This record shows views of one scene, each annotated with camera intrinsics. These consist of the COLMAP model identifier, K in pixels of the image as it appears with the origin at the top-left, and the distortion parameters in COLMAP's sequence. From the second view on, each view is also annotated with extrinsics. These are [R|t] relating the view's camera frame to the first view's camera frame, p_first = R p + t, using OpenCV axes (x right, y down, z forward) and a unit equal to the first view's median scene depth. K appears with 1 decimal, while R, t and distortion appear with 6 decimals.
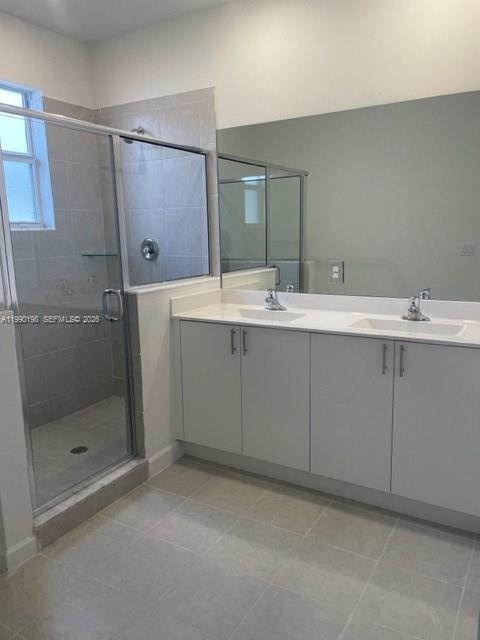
lens RADIAL K [[480.6, 0, 240.9], [0, 480.6, 317.1], [0, 0, 1]] dist [0.092259, -0.130123]
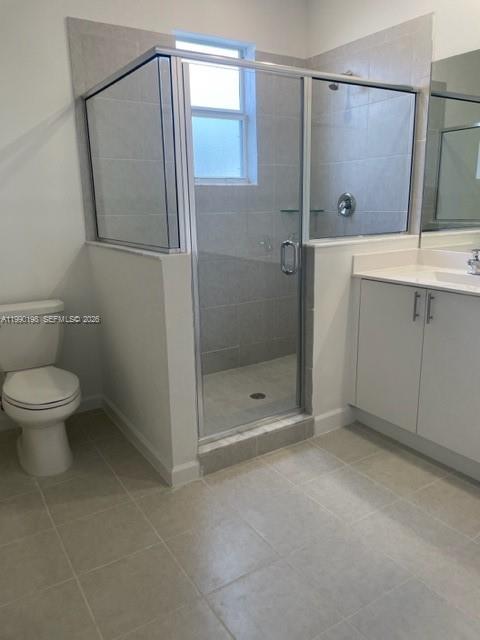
lens RADIAL K [[480.6, 0, 240.9], [0, 480.6, 317.1], [0, 0, 1]] dist [0.092259, -0.130123]
pose [[0.894656, 0.107533, -0.433622, 0.078730], [-0.078253, 0.993314, 0.084878, 0.019016], [0.439850, -0.042004, 0.897089, 0.059254]]
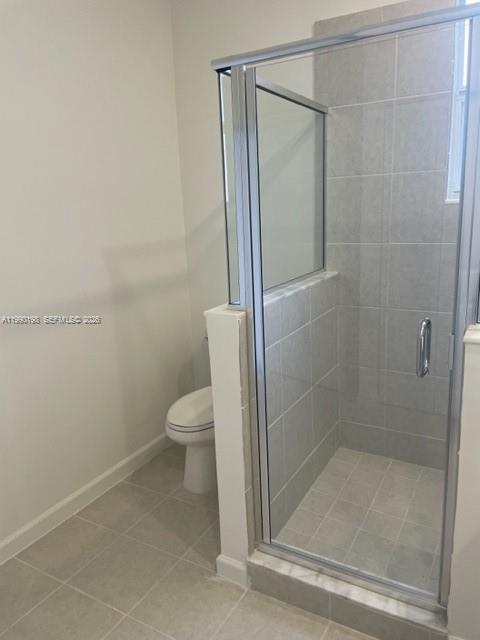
lens RADIAL K [[480.6, 0, 240.9], [0, 480.6, 317.1], [0, 0, 1]] dist [0.092259, -0.130123]
pose [[0.016287, 0.244408, -0.969536, 0.245256], [-0.135293, 0.961285, 0.240056, -0.149391], [0.990672, 0.127262, 0.048723, 0.687461]]
